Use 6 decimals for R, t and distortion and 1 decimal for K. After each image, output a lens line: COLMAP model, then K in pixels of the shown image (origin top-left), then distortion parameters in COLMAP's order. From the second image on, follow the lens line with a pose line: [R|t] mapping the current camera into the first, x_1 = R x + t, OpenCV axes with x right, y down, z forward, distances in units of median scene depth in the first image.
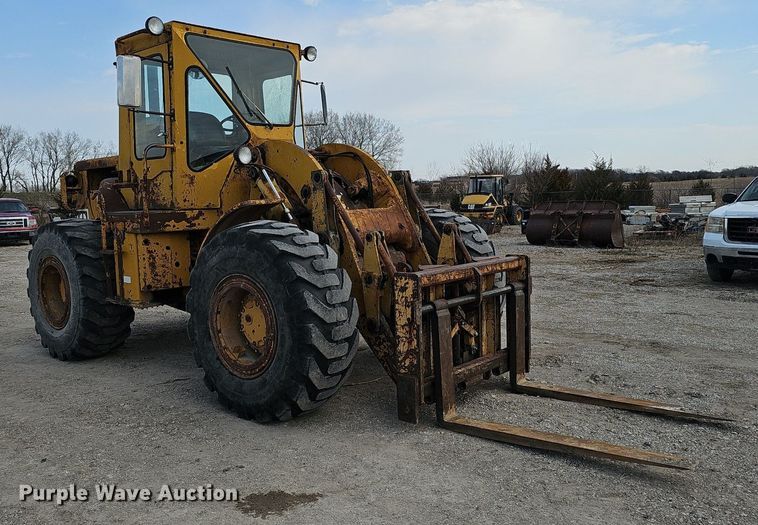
lens RADIAL K [[689.3, 0, 377.5], [0, 689.3, 239.5], [0, 0, 1]] dist [0.080563, -0.003151]
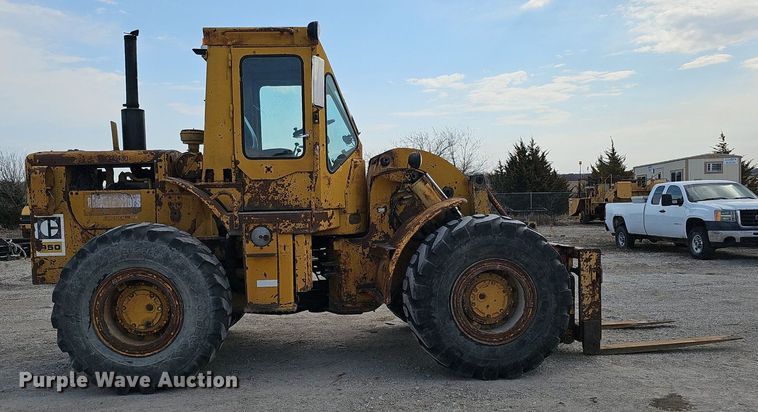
lens RADIAL K [[642.0, 0, 379.0], [0, 642.0, 206.0], [0, 0, 1]] dist [0.055395, -0.012986]
pose [[0.685270, -0.001527, 0.728287, -0.920006], [0.050183, 0.997720, -0.045128, -0.001160], [-0.726558, 0.067473, 0.683784, 0.288785]]
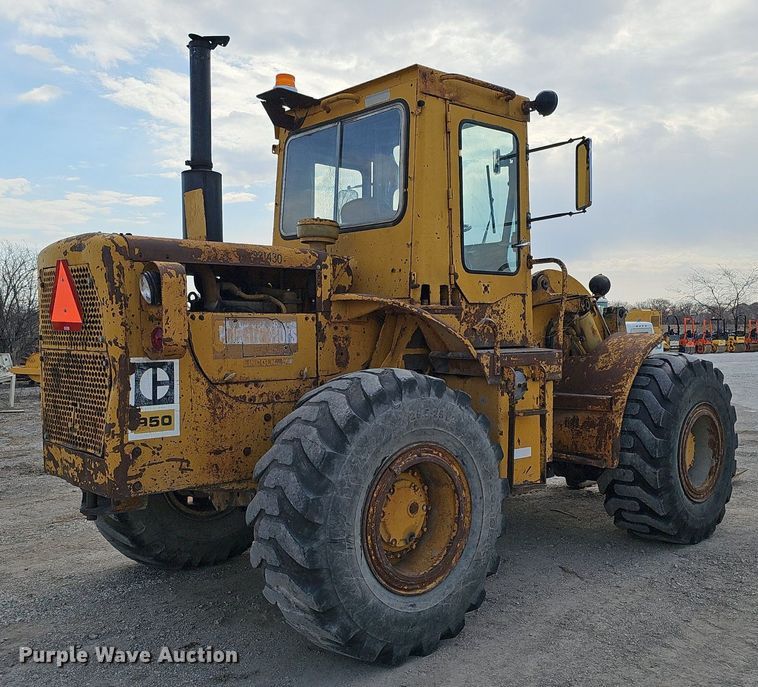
lens RADIAL K [[761.2, 0, 395.5], [0, 761.2, 335.8], [0, 0, 1]] dist [0.076133, -0.009667]
pose [[0.076611, 0.018983, 0.996880, -1.121944], [0.073701, 0.996976, -0.024649, -0.045409], [-0.994333, 0.075360, 0.074980, 1.082935]]
